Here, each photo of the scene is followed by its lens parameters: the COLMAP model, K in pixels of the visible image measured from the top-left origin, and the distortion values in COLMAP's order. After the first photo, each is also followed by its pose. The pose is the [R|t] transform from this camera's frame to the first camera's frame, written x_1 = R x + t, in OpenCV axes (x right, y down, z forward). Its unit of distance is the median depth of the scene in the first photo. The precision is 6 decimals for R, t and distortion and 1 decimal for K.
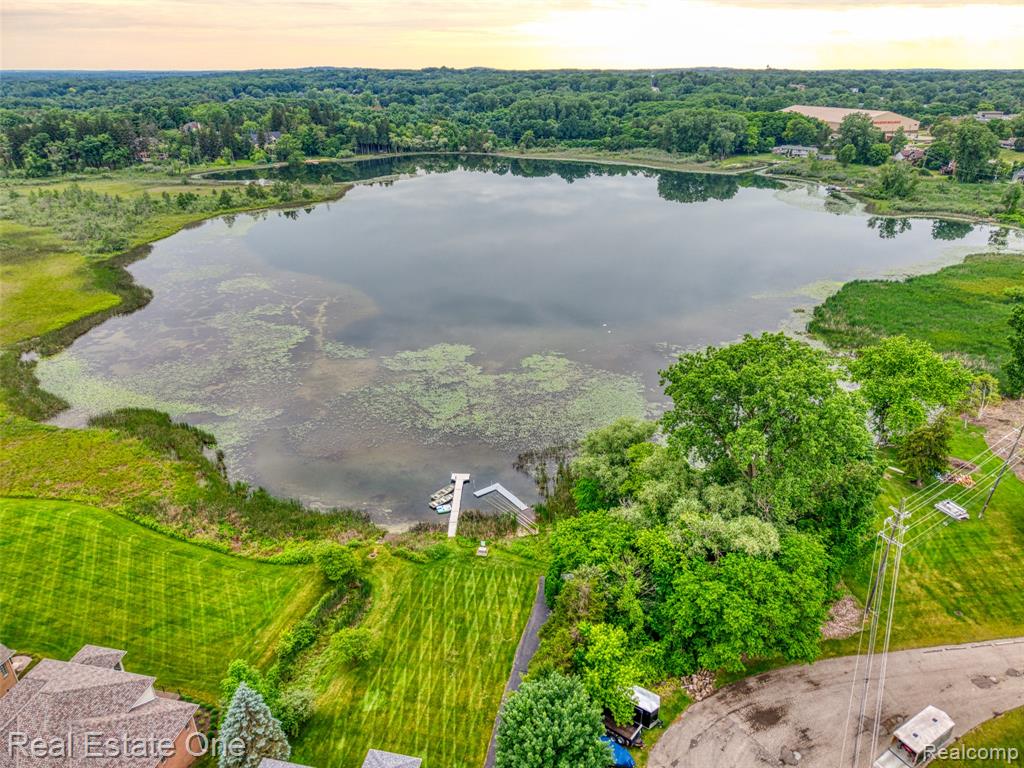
lens RADIAL K [[684.4, 0, 512.5], [0, 684.4, 389.7], [0, 0, 1]] dist [0.029838, -0.030193]
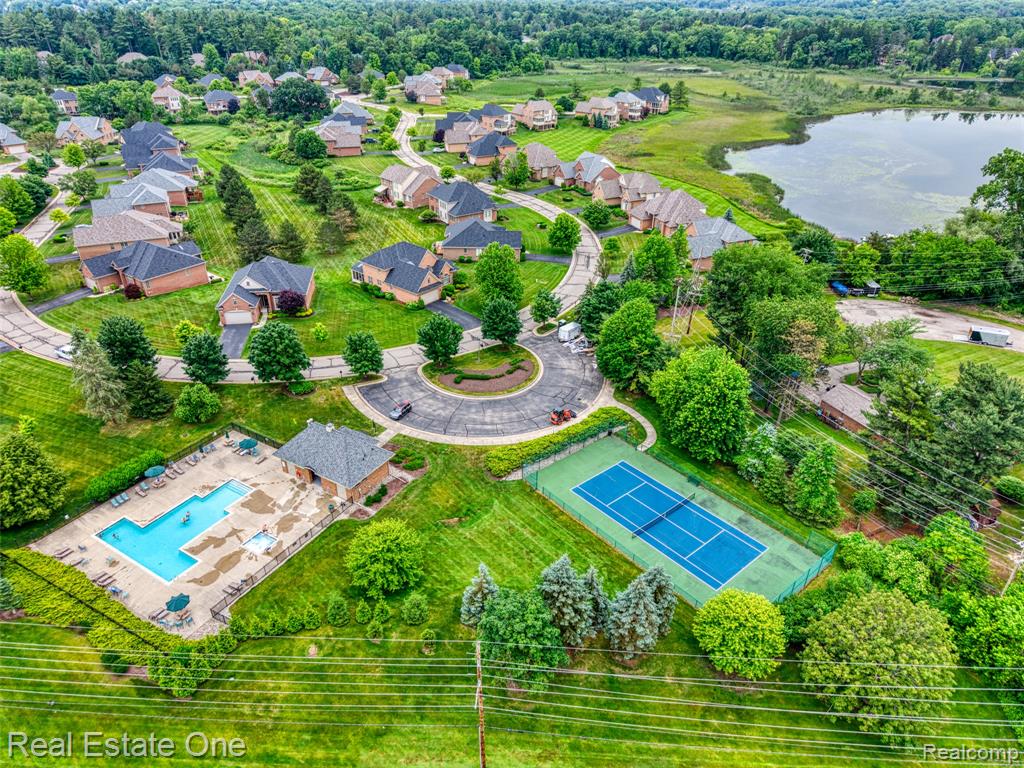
lens RADIAL K [[684.4, 0, 512.5], [0, 684.4, 389.7], [0, 0, 1]] dist [0.029838, -0.030193]
pose [[0.561425, 0.418238, -0.714058, 0.220747], [-0.345423, 0.902554, 0.257057, 0.101370], [0.751987, 0.102334, 0.651186, -0.222988]]
